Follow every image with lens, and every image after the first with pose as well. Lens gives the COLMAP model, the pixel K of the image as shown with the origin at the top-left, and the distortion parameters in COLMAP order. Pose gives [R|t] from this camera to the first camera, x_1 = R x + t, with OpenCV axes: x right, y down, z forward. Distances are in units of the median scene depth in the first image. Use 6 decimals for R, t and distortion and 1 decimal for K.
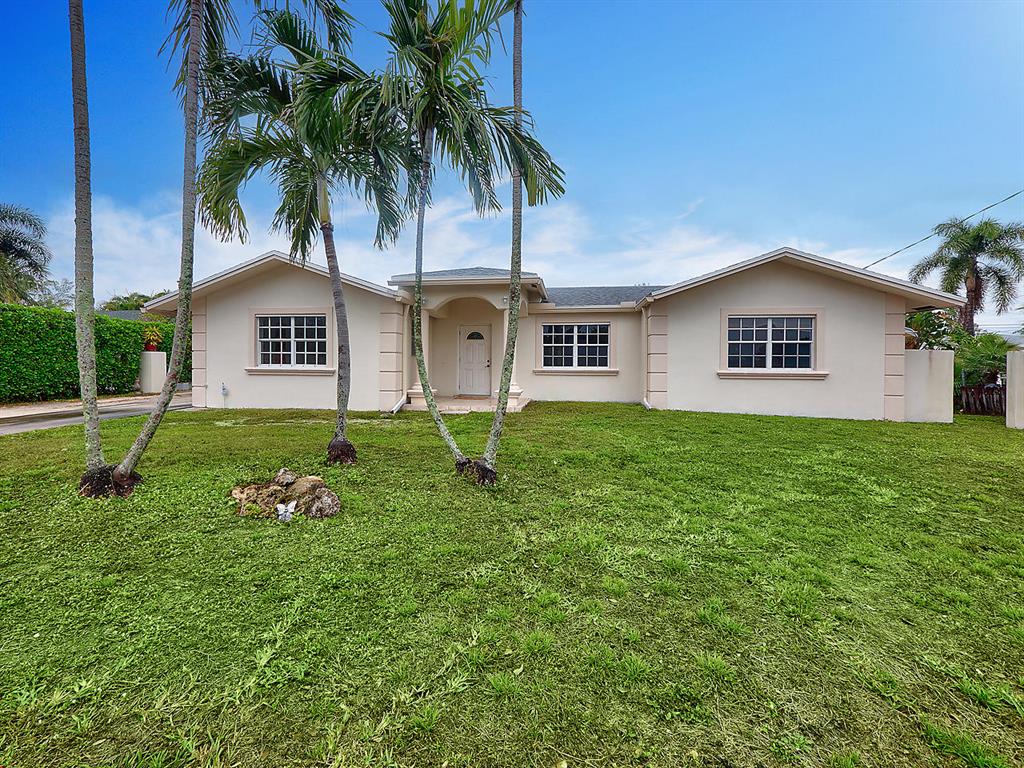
lens RADIAL K [[432.0, 0, 508.1], [0, 432.0, 369.2], [0, 0, 1]] dist [-0.001682, -0.000079]
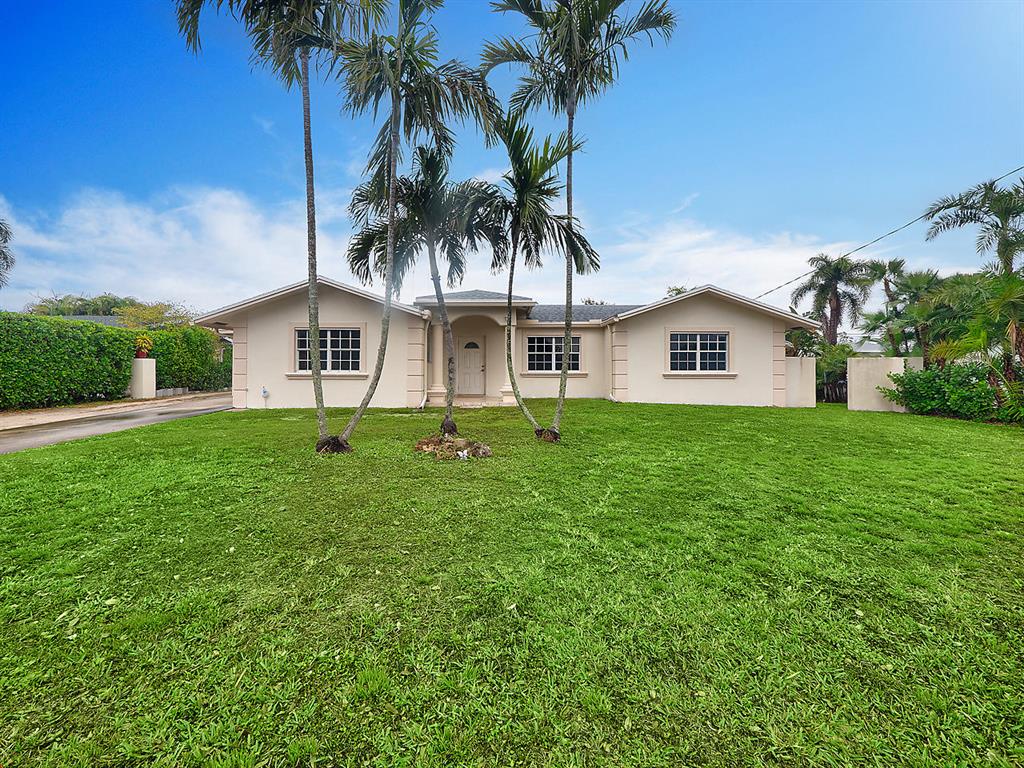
lens RADIAL K [[432.0, 0, 508.1], [0, 432.0, 369.2], [0, 0, 1]] dist [-0.001682, -0.000079]
pose [[0.987202, -0.006410, 0.159349, -0.200827], [0.007778, 0.999938, -0.007959, -0.000476], [-0.159288, 0.009096, 0.987190, -0.246508]]
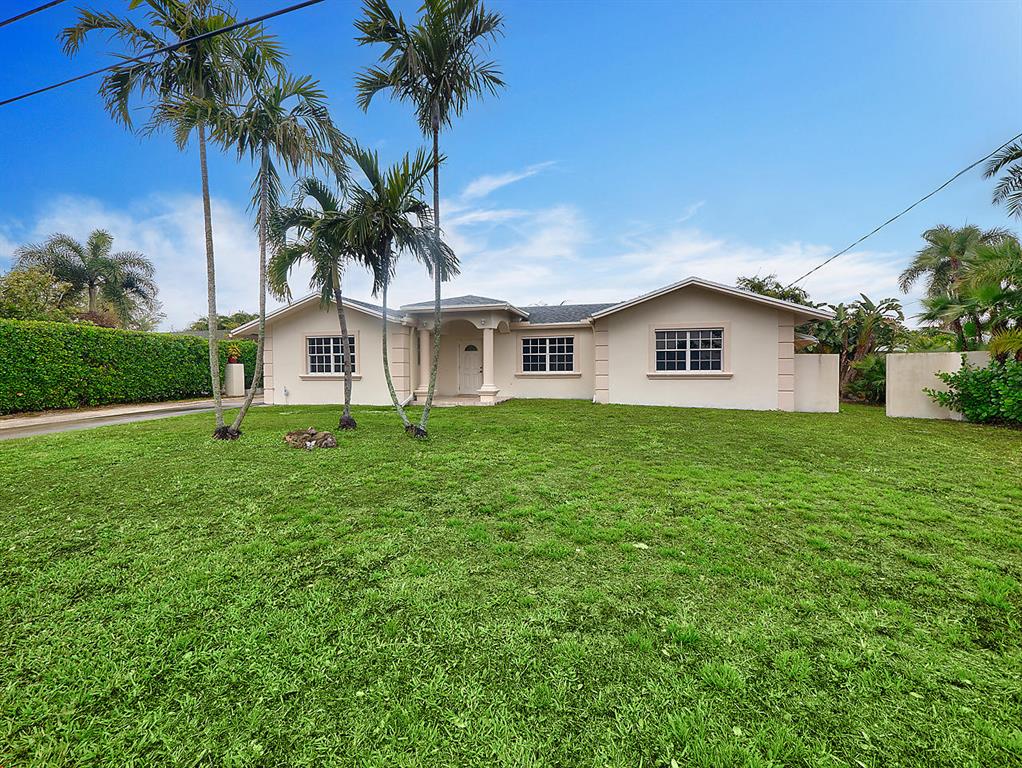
lens RADIAL K [[430.5, 0, 513.0], [0, 430.5, 378.0], [0, 0, 1]] dist [0.000105, -0.000255]
pose [[0.994585, -0.011977, -0.103232, 0.211902], [0.012881, 0.999884, 0.008102, 0.003093], [0.103123, -0.009388, 0.994624, -0.299712]]
